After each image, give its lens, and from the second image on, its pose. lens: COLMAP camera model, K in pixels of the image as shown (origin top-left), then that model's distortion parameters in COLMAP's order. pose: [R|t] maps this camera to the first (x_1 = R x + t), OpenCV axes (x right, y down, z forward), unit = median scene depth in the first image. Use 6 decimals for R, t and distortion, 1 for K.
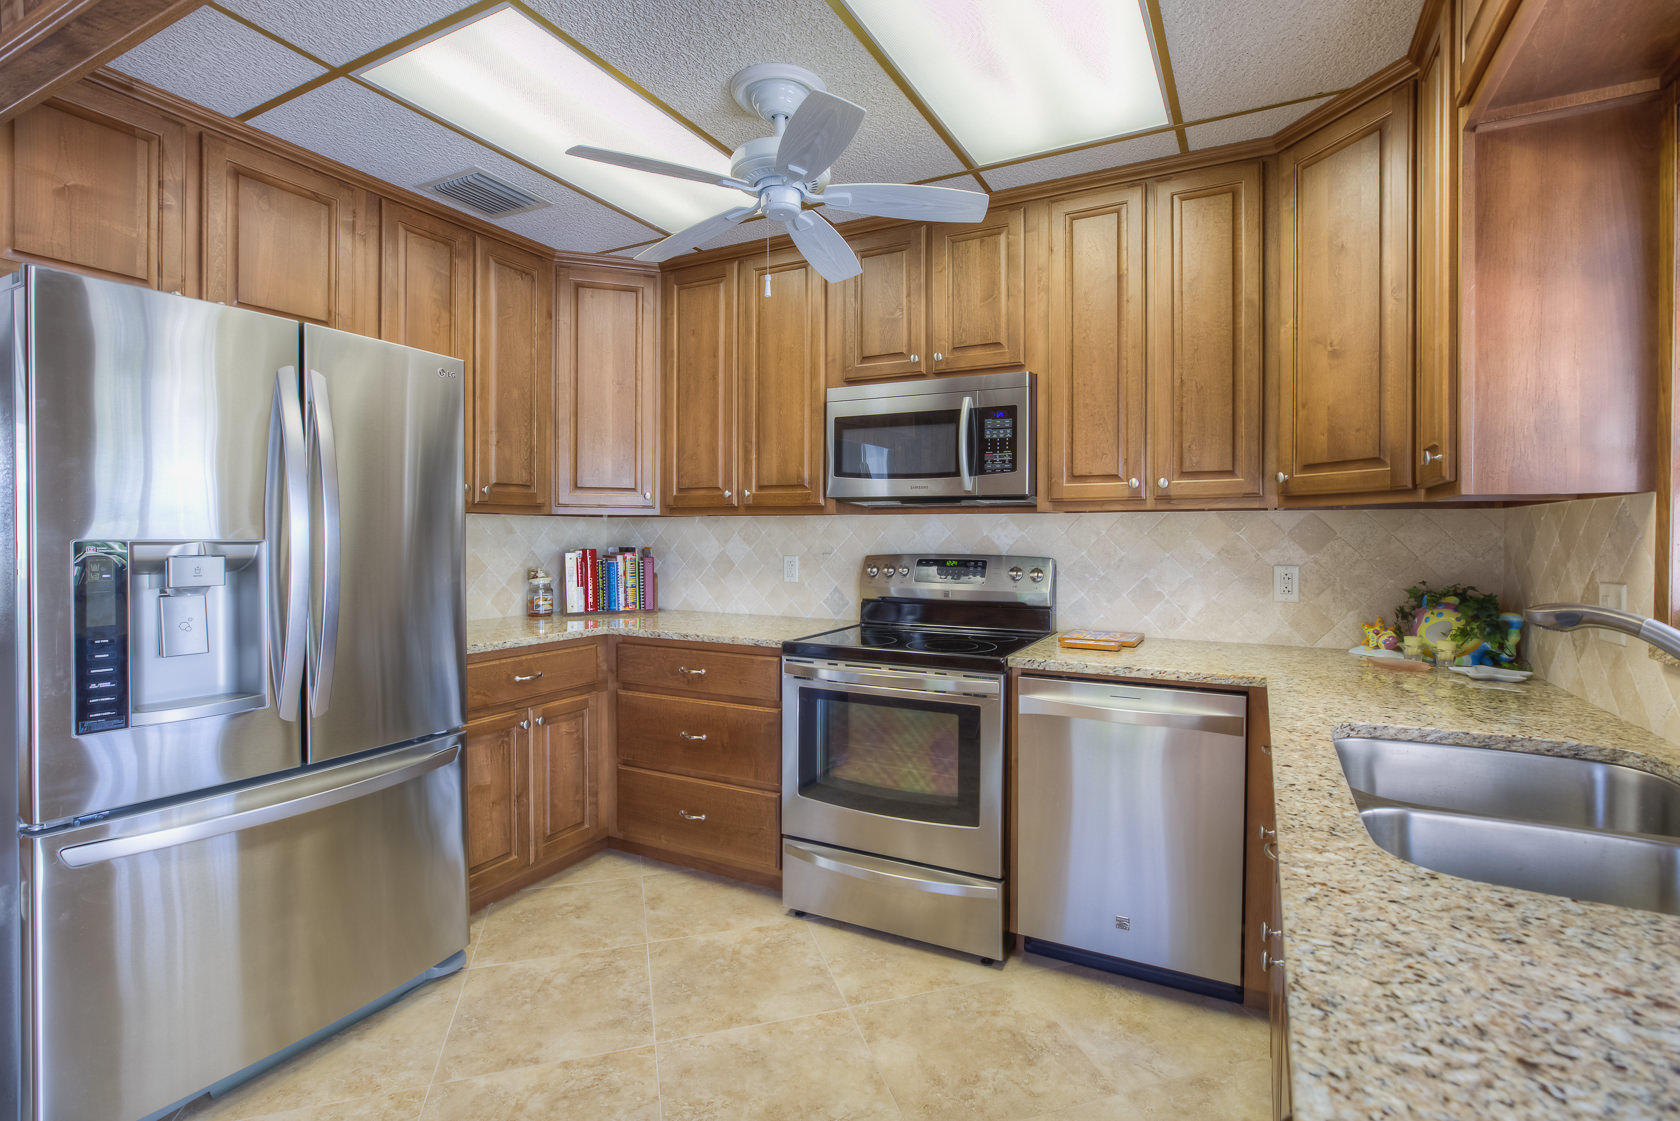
lens RADIAL K [[778.3, 0, 853.1], [0, 778.3, 543.9], [0, 0, 1]] dist [-0.025162, 0.007345]
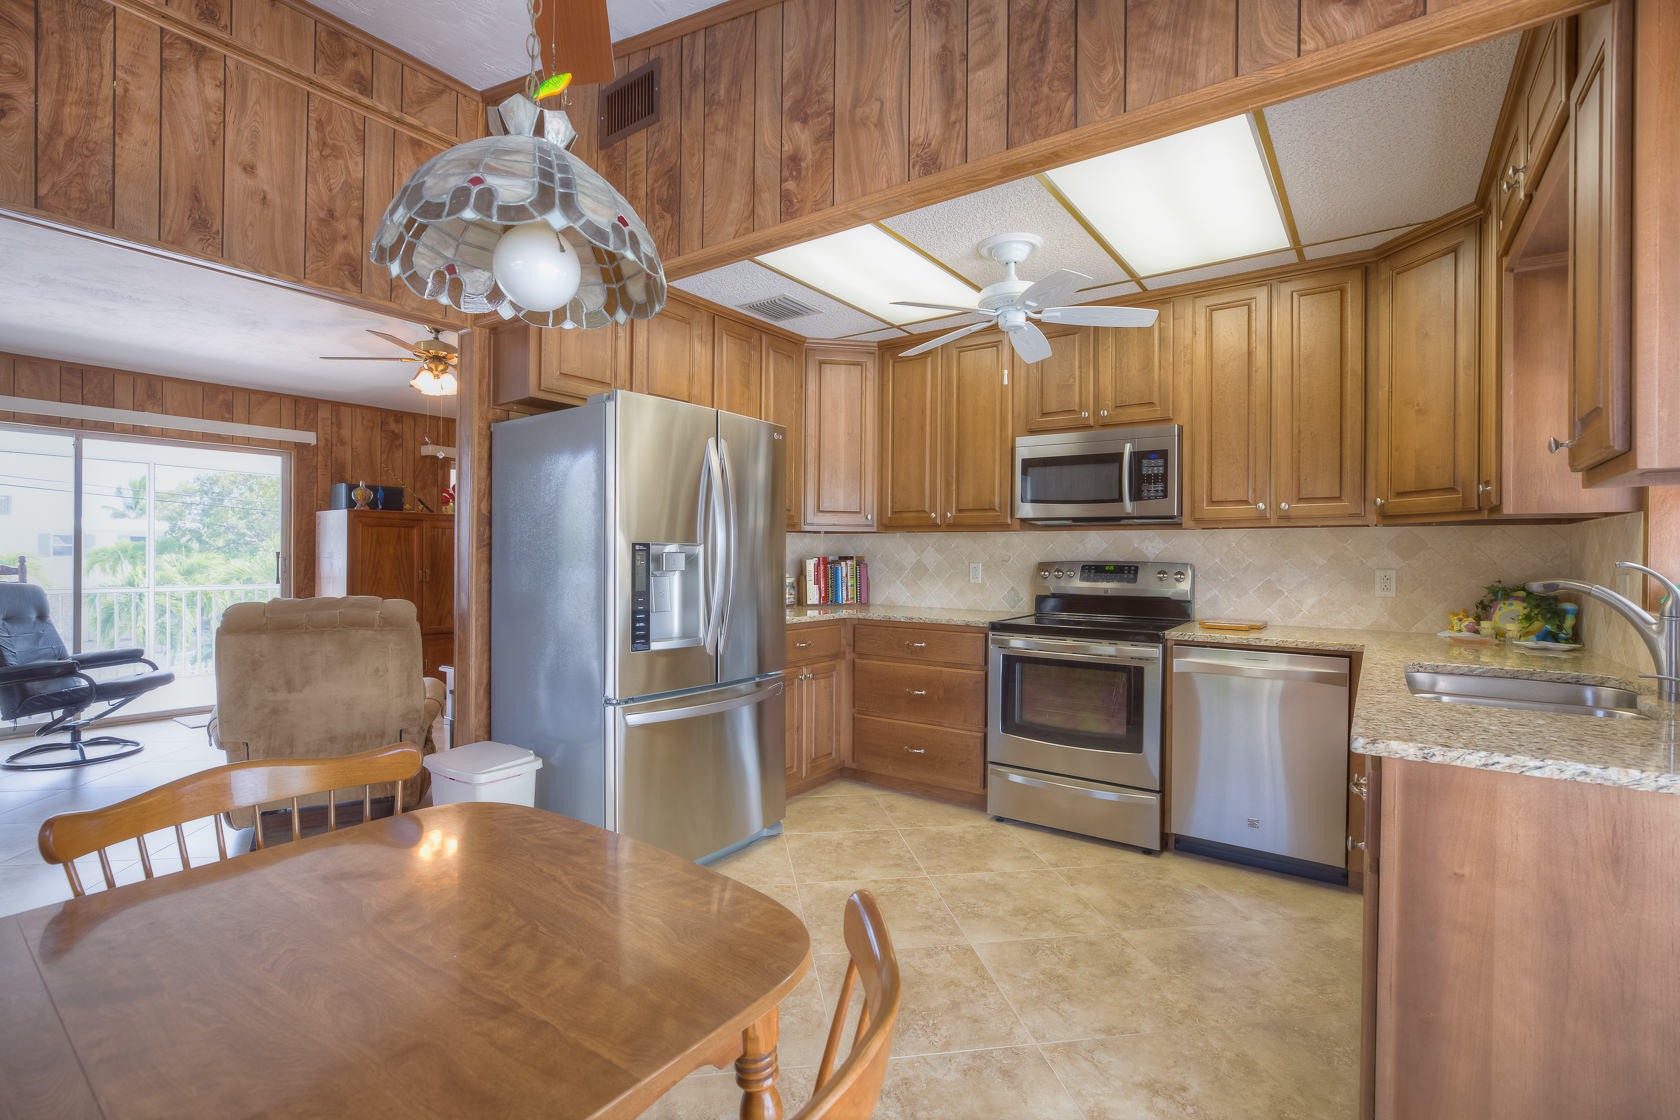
lens RADIAL K [[755.6, 0, 830.8], [0, 755.6, 558.5], [0, 0, 1]] dist [-0.017366, 0.004084]
pose [[0.988584, 0.005350, -0.150573, -0.181993], [-0.006570, 0.999949, -0.007609, 0.027250], [0.150524, 0.008512, 0.988570, -0.408586]]
